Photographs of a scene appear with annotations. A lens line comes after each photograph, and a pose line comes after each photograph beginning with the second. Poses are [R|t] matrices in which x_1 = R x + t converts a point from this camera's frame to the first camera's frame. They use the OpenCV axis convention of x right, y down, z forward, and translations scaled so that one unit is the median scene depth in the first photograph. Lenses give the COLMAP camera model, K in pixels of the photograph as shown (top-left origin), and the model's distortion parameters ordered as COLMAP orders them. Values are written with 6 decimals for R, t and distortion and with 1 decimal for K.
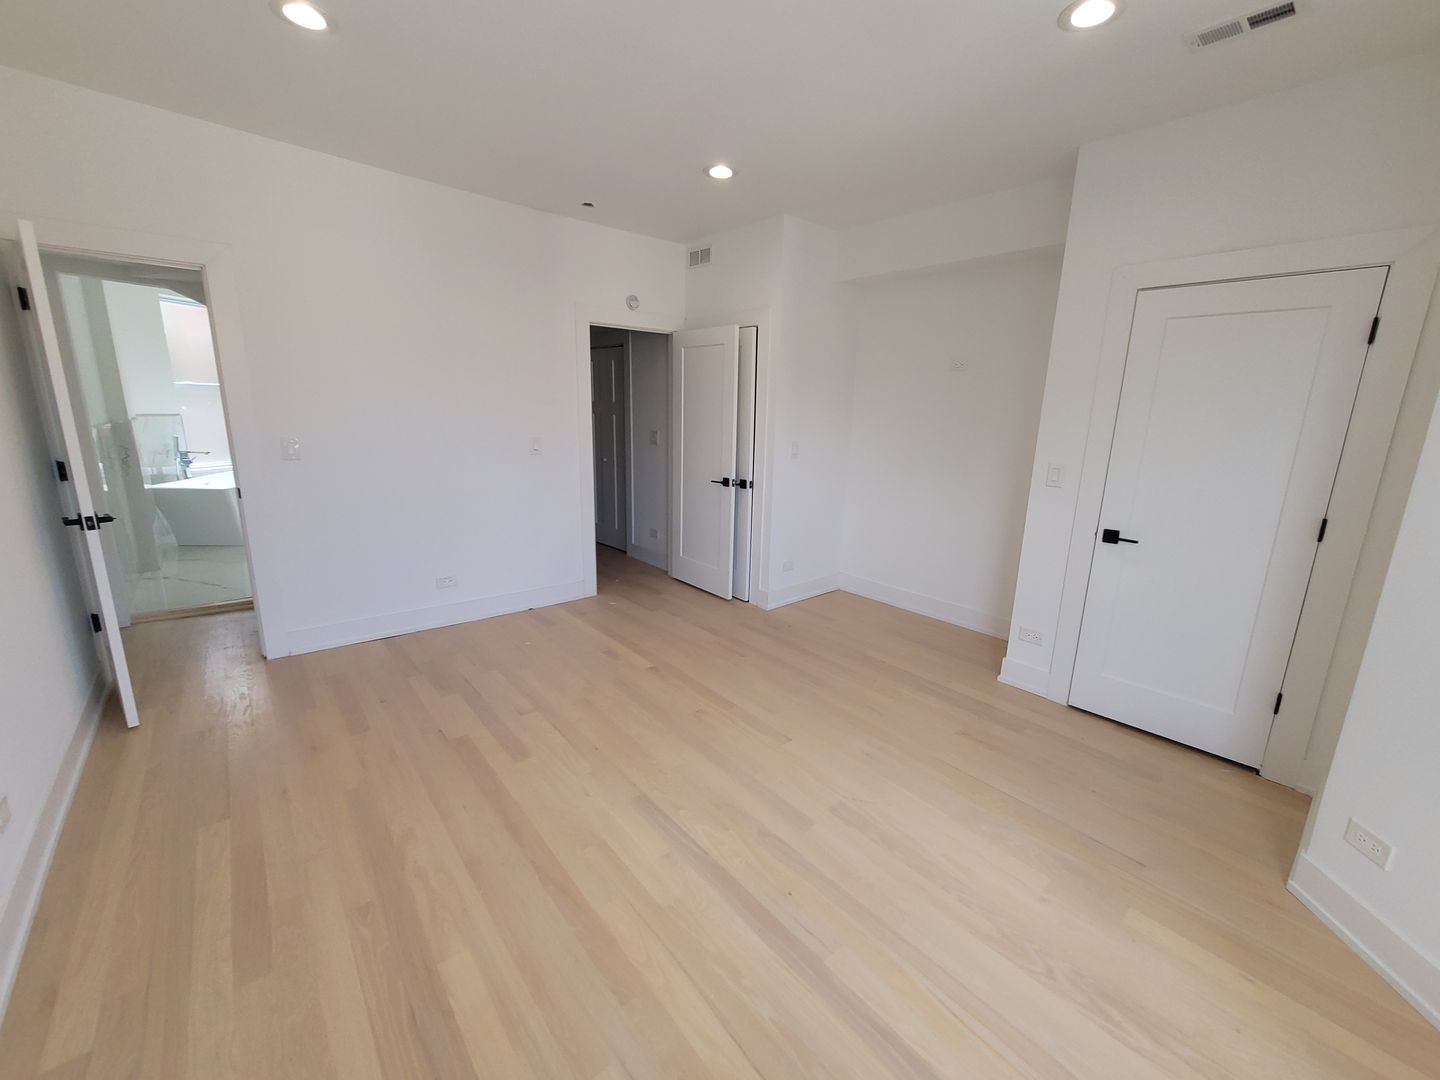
lens RADIAL K [[587.0, 0, 718.7], [0, 587.0, 543.6], [0, 0, 1]] dist [0.001711, 0.000049]
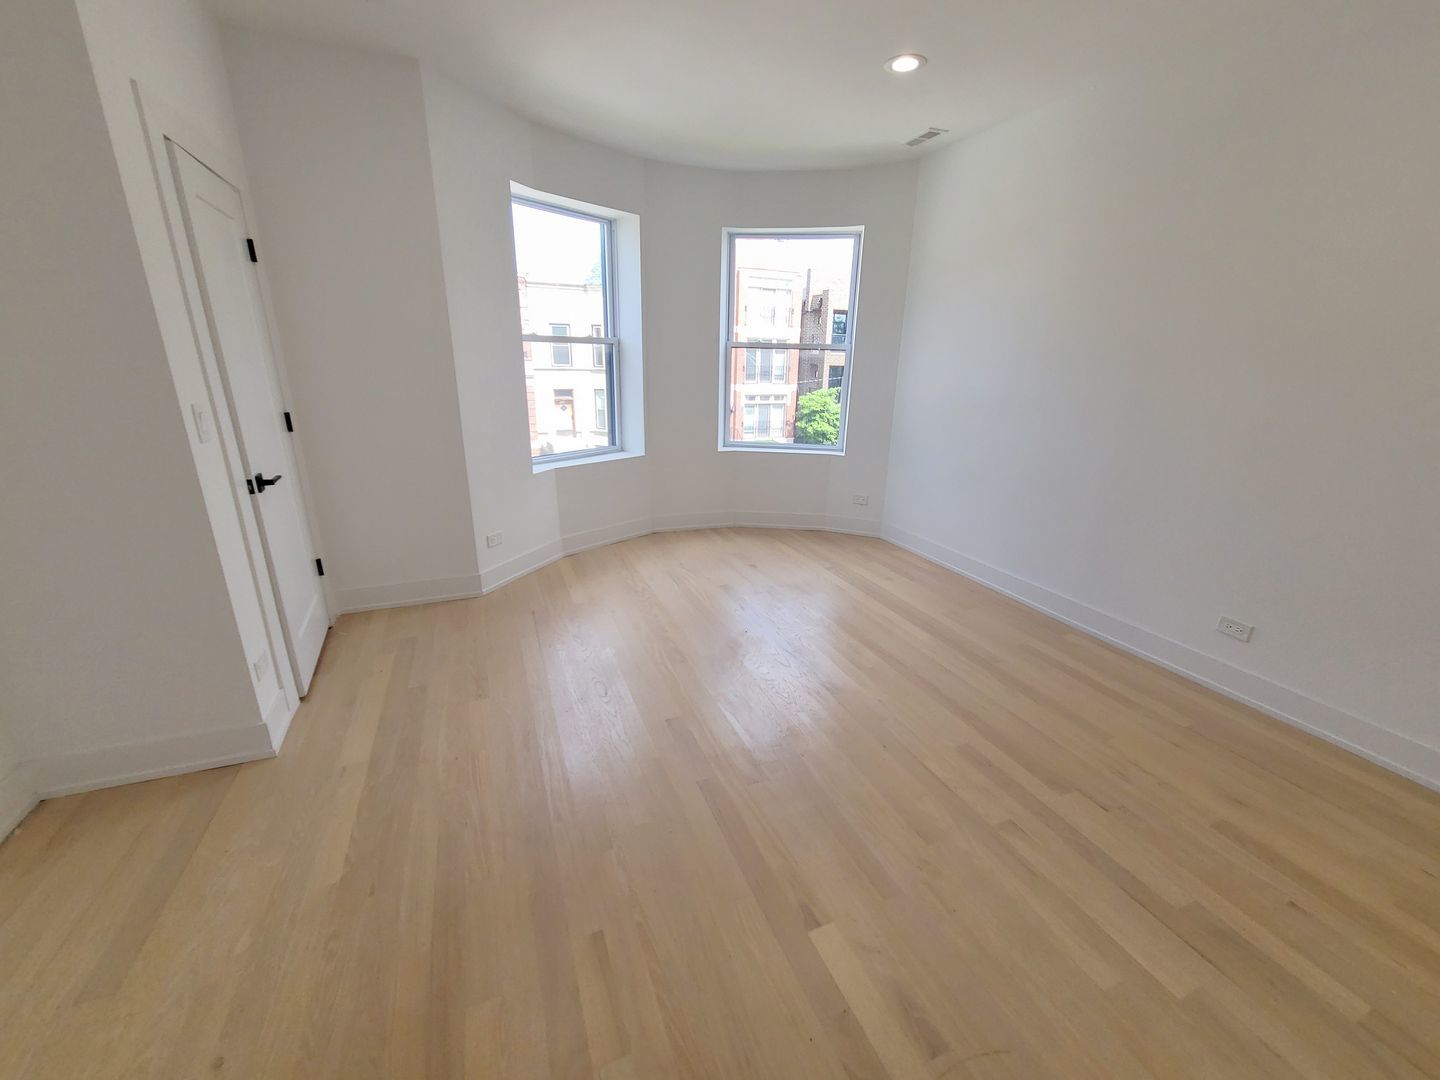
lens RADIAL K [[587.0, 0, 734.3], [0, 587.0, 536.8], [0, 0, 1]] dist [0.001711, 0.000049]
pose [[-0.960581, -0.131351, 0.245011, -0.149965], [0.010504, 0.863559, 0.504139, -0.337337], [-0.277801, 0.486840, -0.828139, 1.482874]]
